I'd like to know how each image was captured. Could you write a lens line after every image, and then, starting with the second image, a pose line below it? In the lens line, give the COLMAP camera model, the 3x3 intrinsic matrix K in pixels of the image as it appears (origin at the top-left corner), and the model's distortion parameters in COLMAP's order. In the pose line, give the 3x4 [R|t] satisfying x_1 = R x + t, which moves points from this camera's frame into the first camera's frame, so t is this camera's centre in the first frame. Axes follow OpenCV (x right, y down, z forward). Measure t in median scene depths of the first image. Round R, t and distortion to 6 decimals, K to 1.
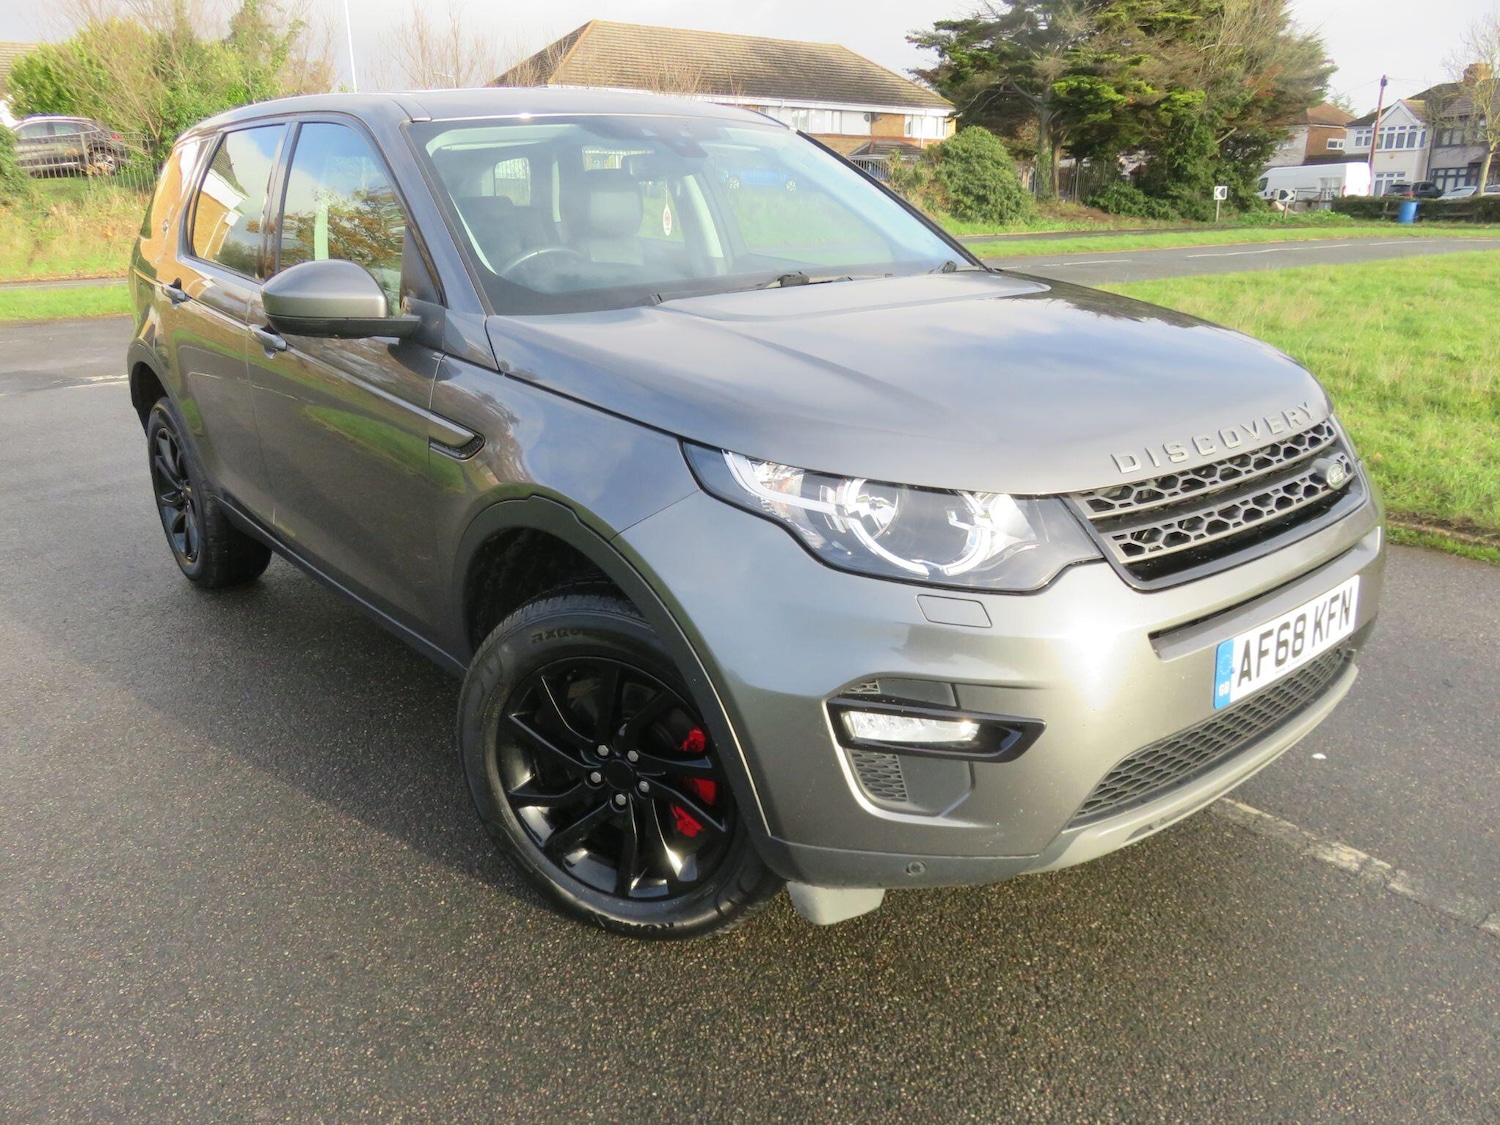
lens RADIAL K [[1122.4, 0, 738.5], [0, 1122.4, 571.0], [0, 0, 1]] dist [-0.010478, 0.008962]
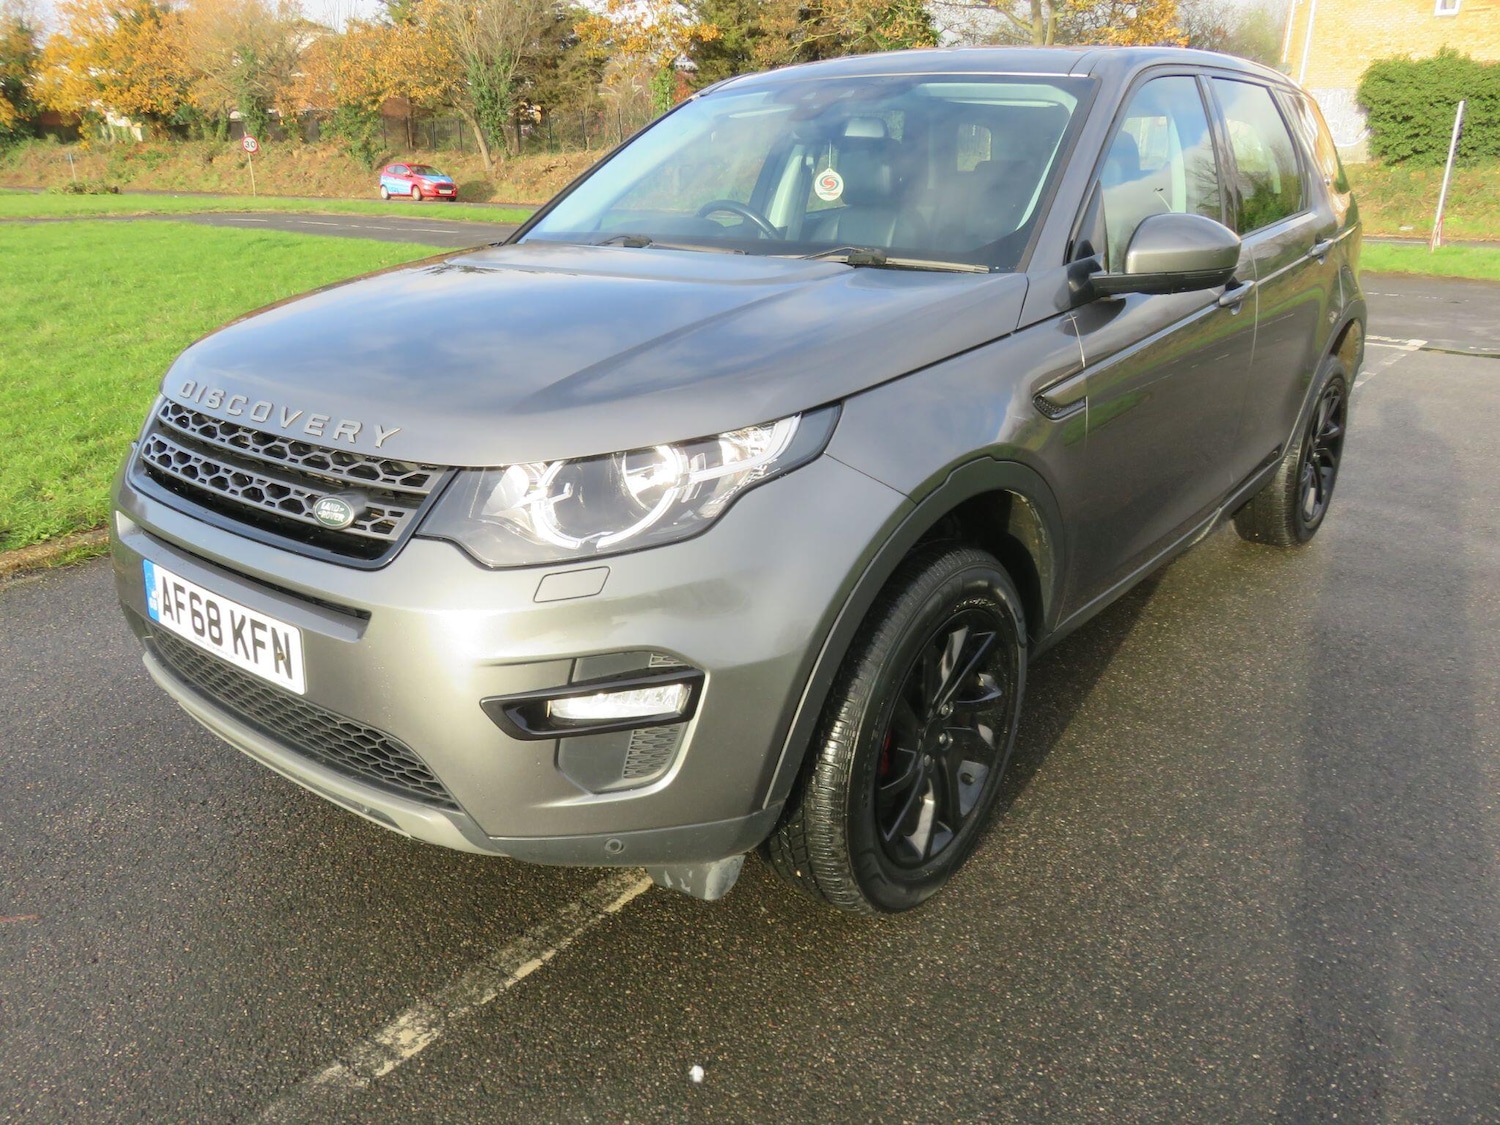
lens RADIAL K [[1122.4, 0, 753.2], [0, 1122.4, 567.5], [0, 0, 1]] dist [-0.010478, 0.008962]
pose [[0.202061, 0.348948, -0.915099, 1.316945], [-0.319740, 0.906679, 0.275136, -0.359851], [0.925709, 0.237000, 0.294777, 1.020818]]
